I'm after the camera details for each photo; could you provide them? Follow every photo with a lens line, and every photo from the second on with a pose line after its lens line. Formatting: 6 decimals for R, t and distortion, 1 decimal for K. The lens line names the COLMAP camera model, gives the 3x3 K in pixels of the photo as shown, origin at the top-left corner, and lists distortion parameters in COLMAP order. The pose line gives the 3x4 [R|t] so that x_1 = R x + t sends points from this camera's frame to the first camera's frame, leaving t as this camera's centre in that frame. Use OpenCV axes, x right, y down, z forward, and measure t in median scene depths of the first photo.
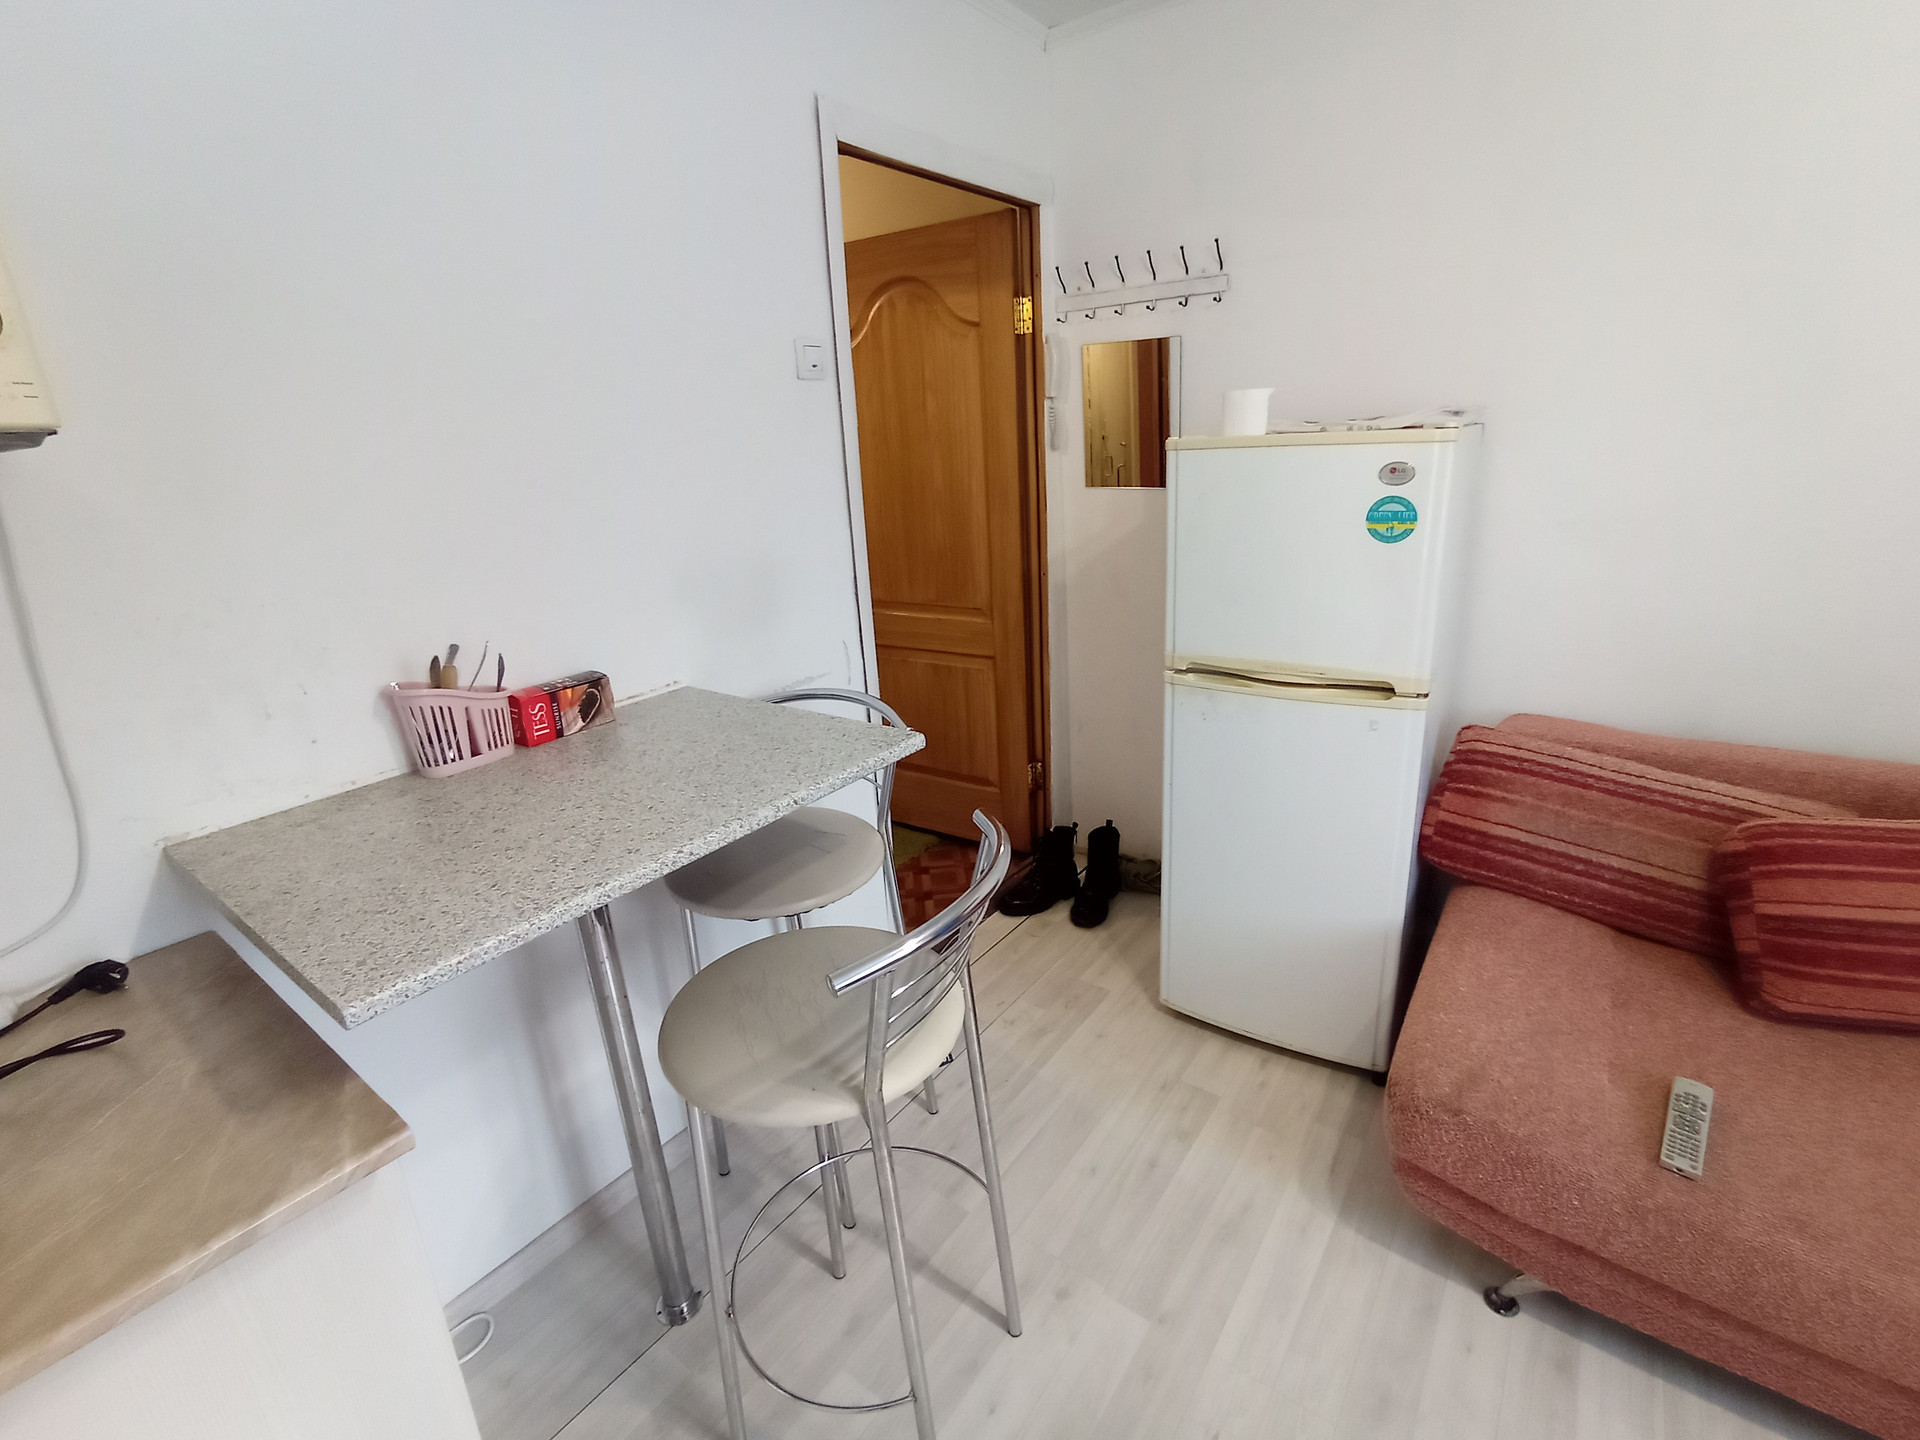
lens RADIAL K [[870.3, 0, 957.5], [0, 870.3, 713.1], [0, 0, 1]] dist [-0.012392, 0.010666]
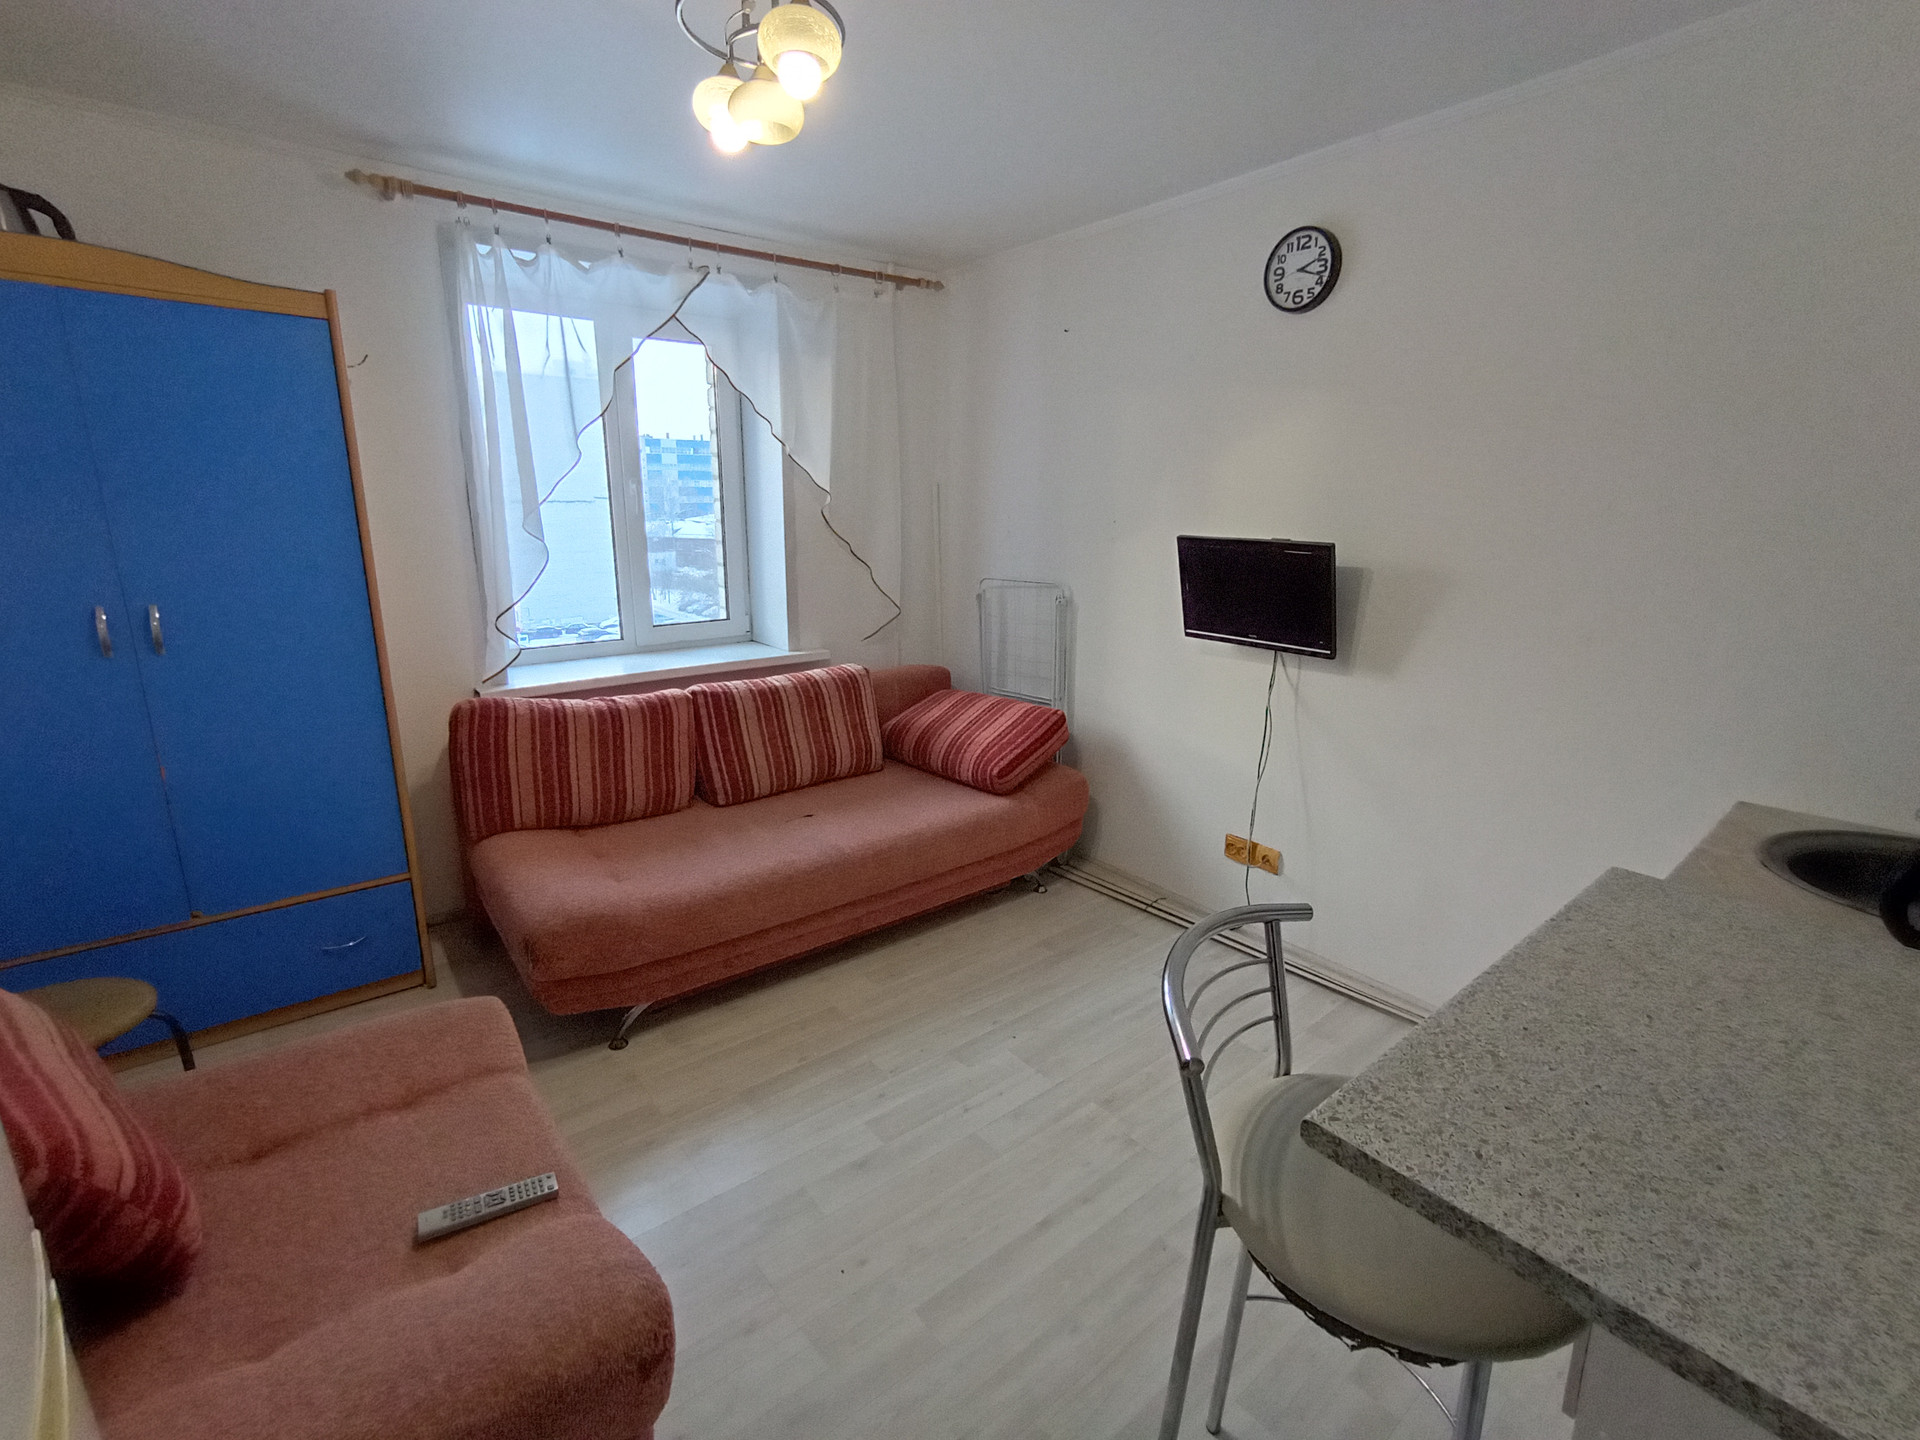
lens RADIAL K [[875.4, 0, 965.6], [0, 875.4, 714.0], [0, 0, 1]] dist [-0.032240, 0.021836]
pose [[-0.969513, -0.017650, 0.244402, 0.033591], [0.113962, 0.850492, 0.513493, -0.399833], [-0.216925, 0.525691, -0.822552, 1.143635]]
